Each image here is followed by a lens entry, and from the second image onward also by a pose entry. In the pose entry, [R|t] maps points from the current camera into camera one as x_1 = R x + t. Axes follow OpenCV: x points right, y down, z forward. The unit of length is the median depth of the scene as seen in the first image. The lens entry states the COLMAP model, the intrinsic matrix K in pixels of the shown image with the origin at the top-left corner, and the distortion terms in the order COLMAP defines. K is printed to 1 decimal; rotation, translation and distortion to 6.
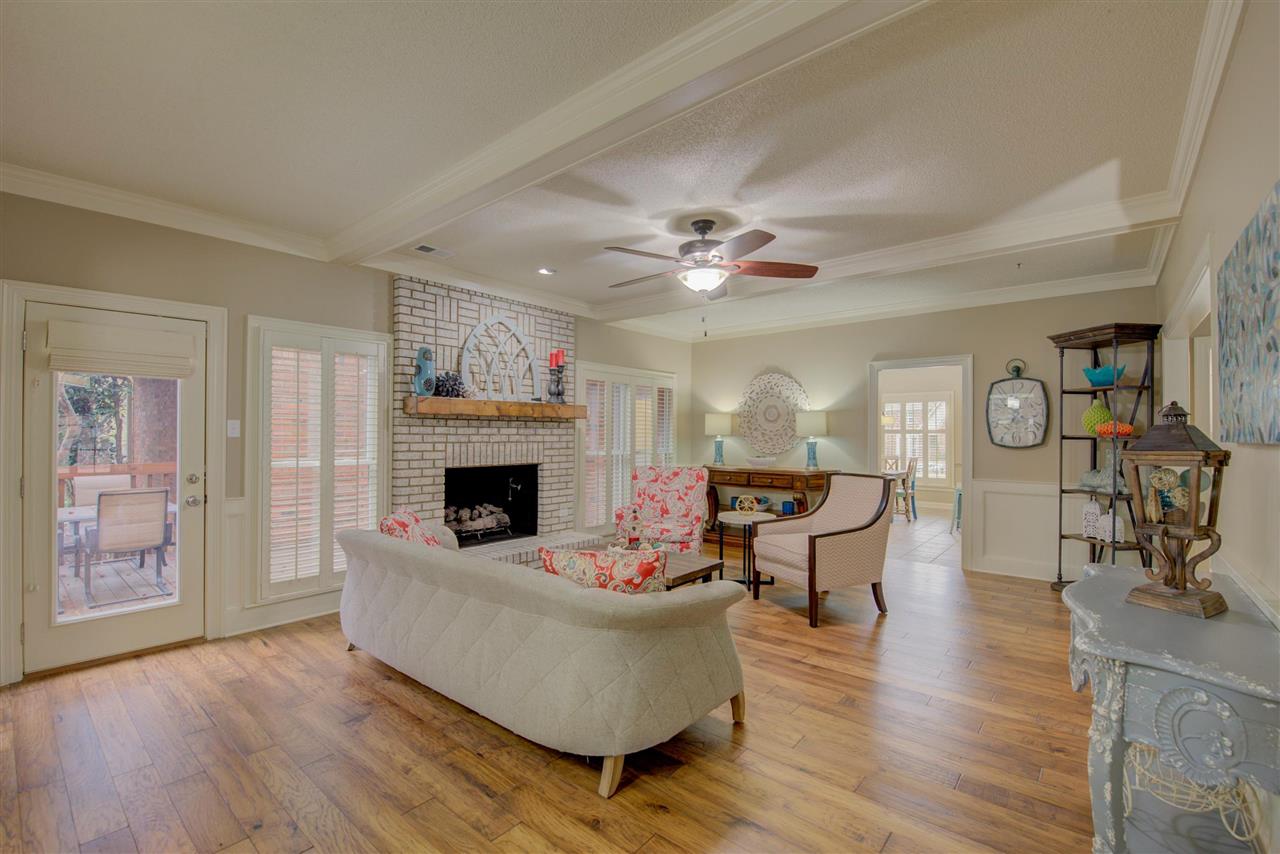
lens RADIAL K [[555.3, 0, 643.7], [0, 555.3, 431.1], [0, 0, 1]] dist [-0.011160, -0.002560]
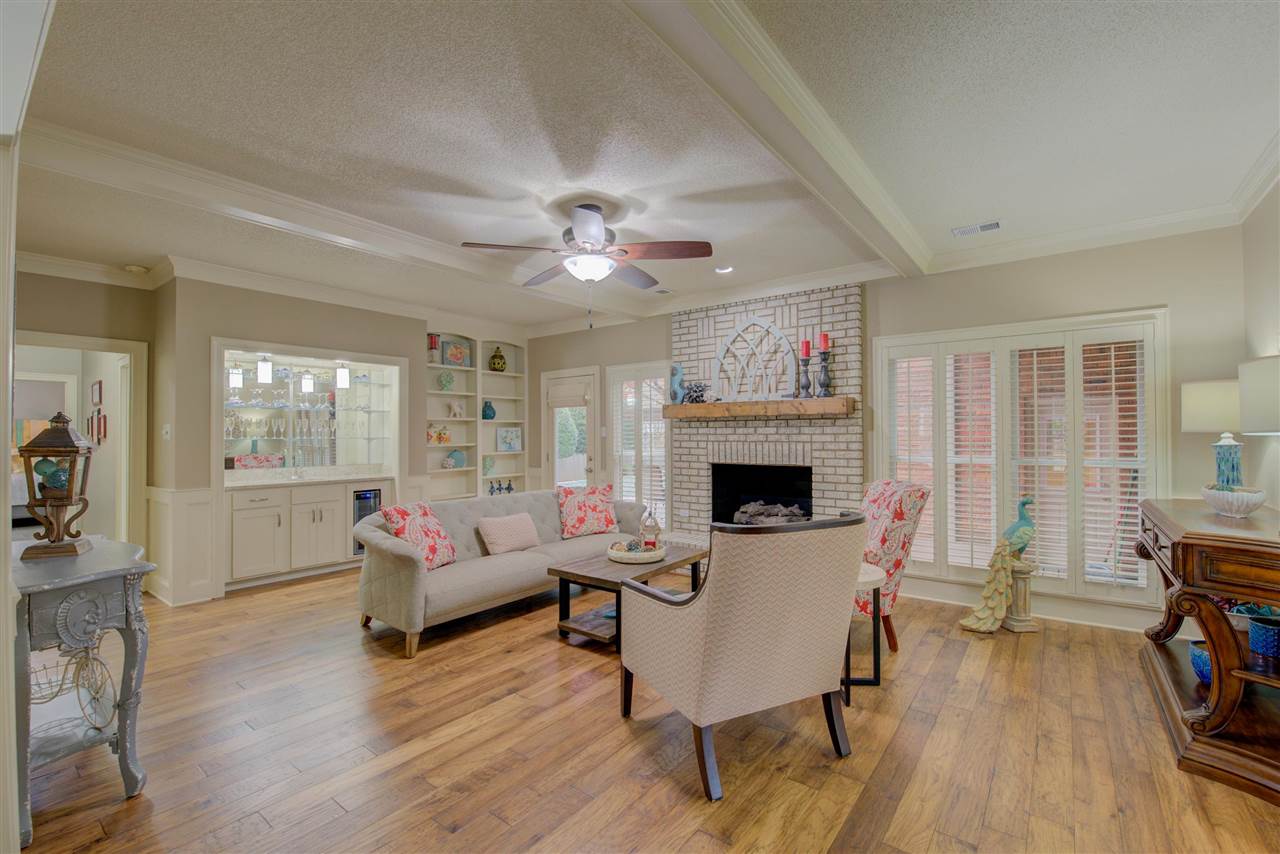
lens RADIAL K [[555.3, 0, 642.5], [0, 555.3, 429.4], [0, 0, 1]] dist [-0.011160, -0.002560]
pose [[0.038552, -0.014014, -0.999158, 0.795206], [0.010081, 0.999856, -0.013635, 0.010026], [0.999206, -0.009547, 0.038688, 0.799484]]
